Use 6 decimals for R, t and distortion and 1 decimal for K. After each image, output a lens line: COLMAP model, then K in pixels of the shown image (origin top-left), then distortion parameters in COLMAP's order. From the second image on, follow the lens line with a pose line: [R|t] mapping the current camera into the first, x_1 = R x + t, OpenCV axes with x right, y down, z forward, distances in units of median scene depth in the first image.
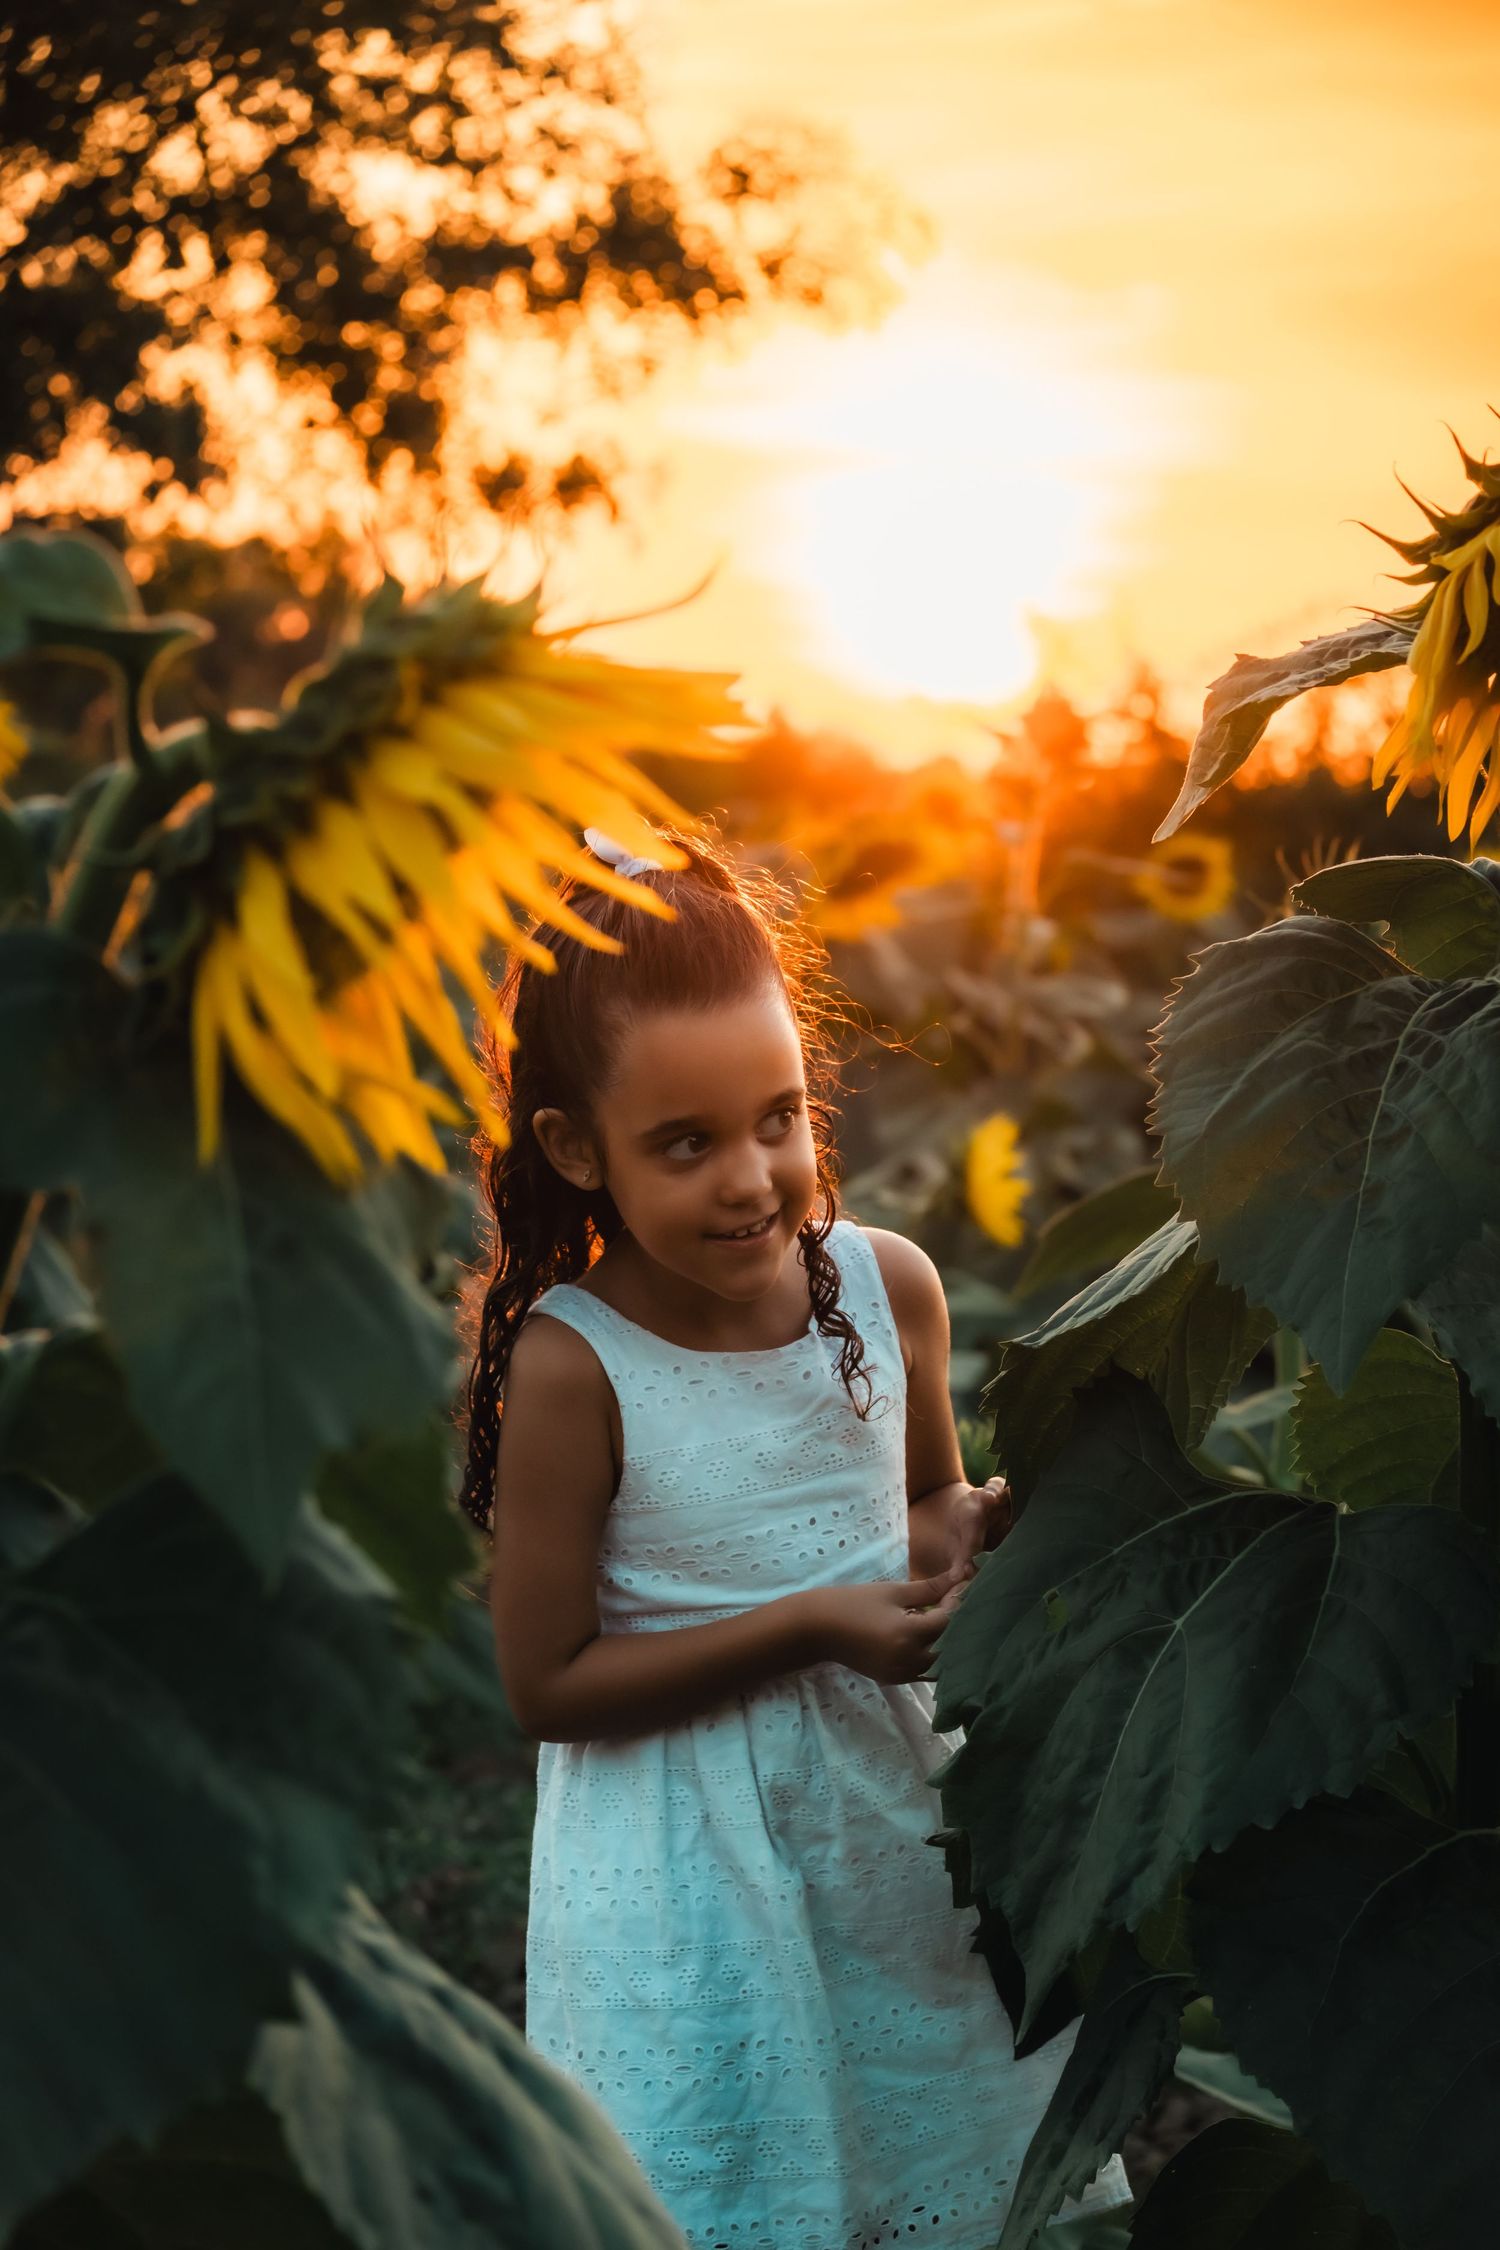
lens RADIAL K [[7789.7, 0, 752.2], [0, 7789.7, 1125.5], [0, 0, 1]] dist [-0.014374, 0.000000]
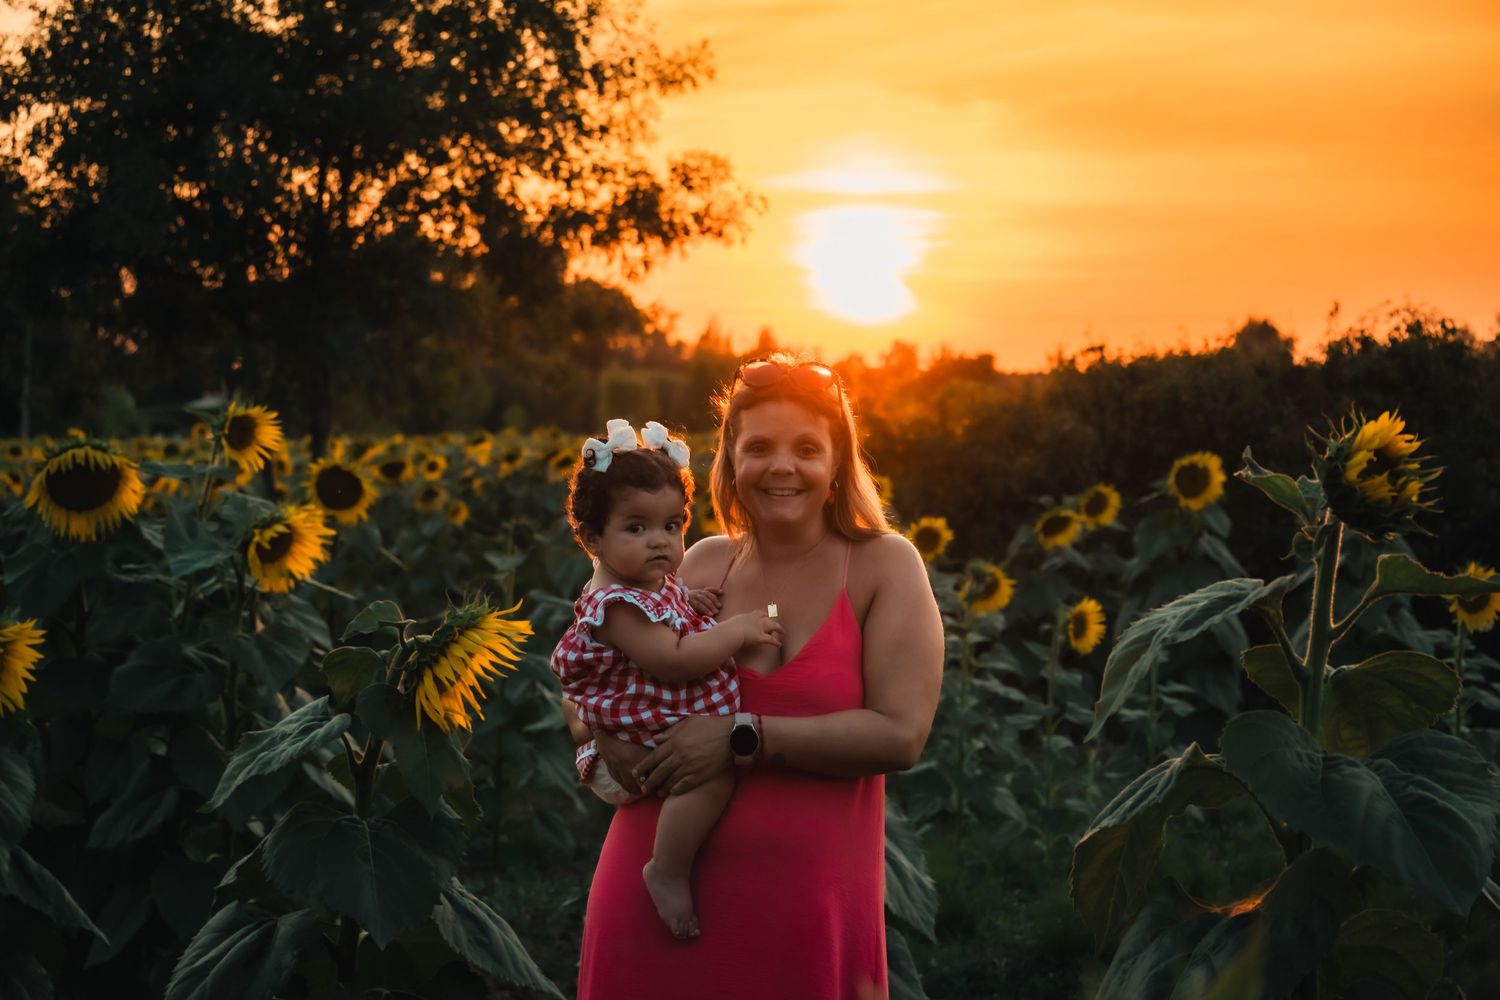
lens RADIAL K [[4258.7, 0, 746.2], [0, 4258.7, 496.6], [0, 0, 1]] dist [0.520078, 0.000000]
pose [[0.999417, -0.032832, -0.009351, 0.025686], [0.032748, 0.999423, -0.009006, -0.017174], [0.009641, 0.008695, 0.999916, -0.261991]]
